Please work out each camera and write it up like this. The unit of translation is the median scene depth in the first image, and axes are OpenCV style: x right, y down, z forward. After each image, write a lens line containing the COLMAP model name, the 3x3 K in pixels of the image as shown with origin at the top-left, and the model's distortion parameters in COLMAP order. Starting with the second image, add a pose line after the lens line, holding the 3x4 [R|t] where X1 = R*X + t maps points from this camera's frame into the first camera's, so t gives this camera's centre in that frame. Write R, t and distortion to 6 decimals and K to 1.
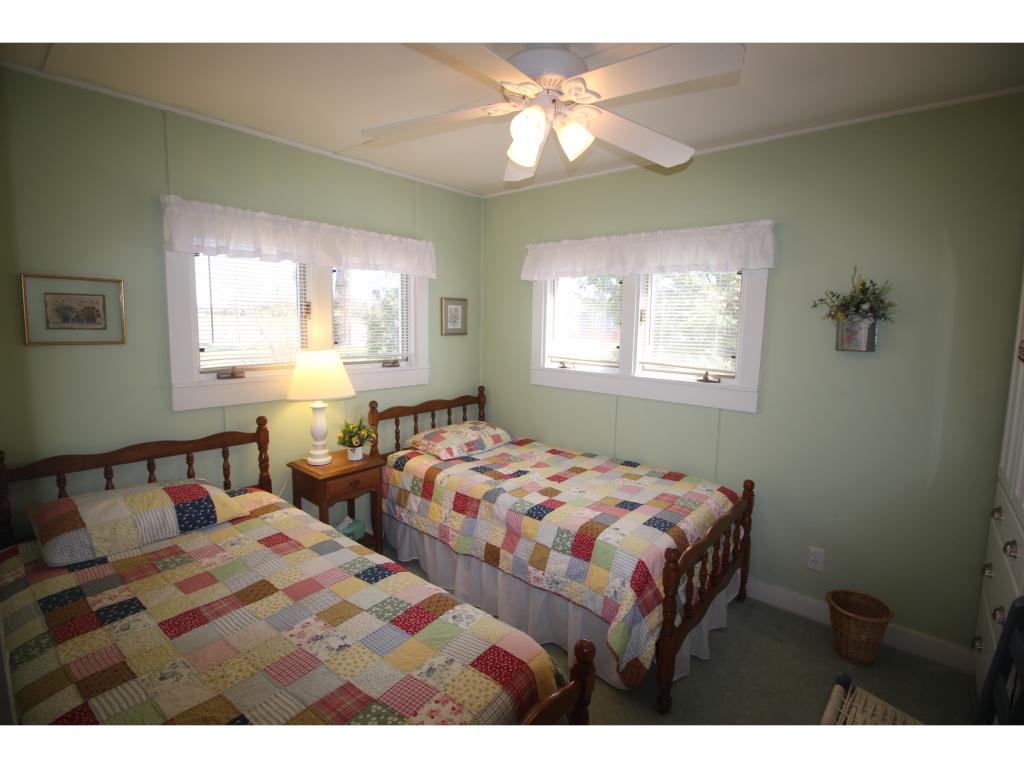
lens RADIAL K [[477.3, 0, 515.4], [0, 477.3, 373.0], [0, 0, 1]] dist [-0.015371, -0.001086]
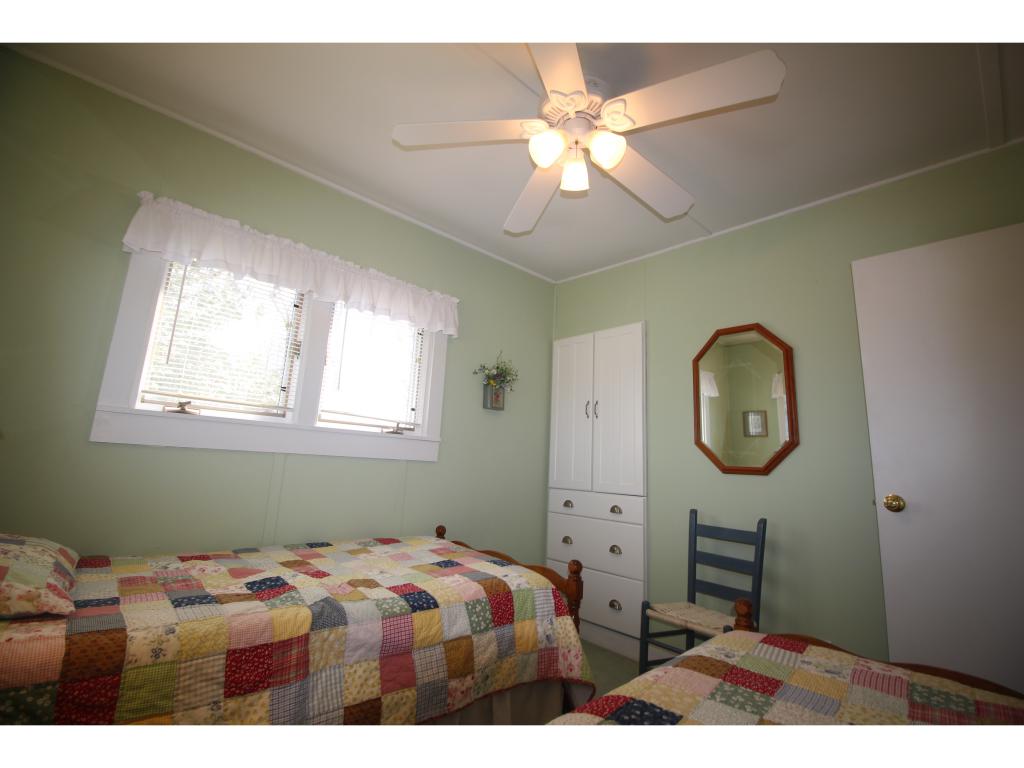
lens RADIAL K [[477.3, 0, 515.4], [0, 477.3, 373.0], [0, 0, 1]] dist [-0.015371, -0.001086]
pose [[0.106855, 0.180924, 0.977675, -0.606942], [0.056530, 0.980609, -0.187646, 0.103946], [-0.992666, 0.075319, 0.094556, 0.732518]]
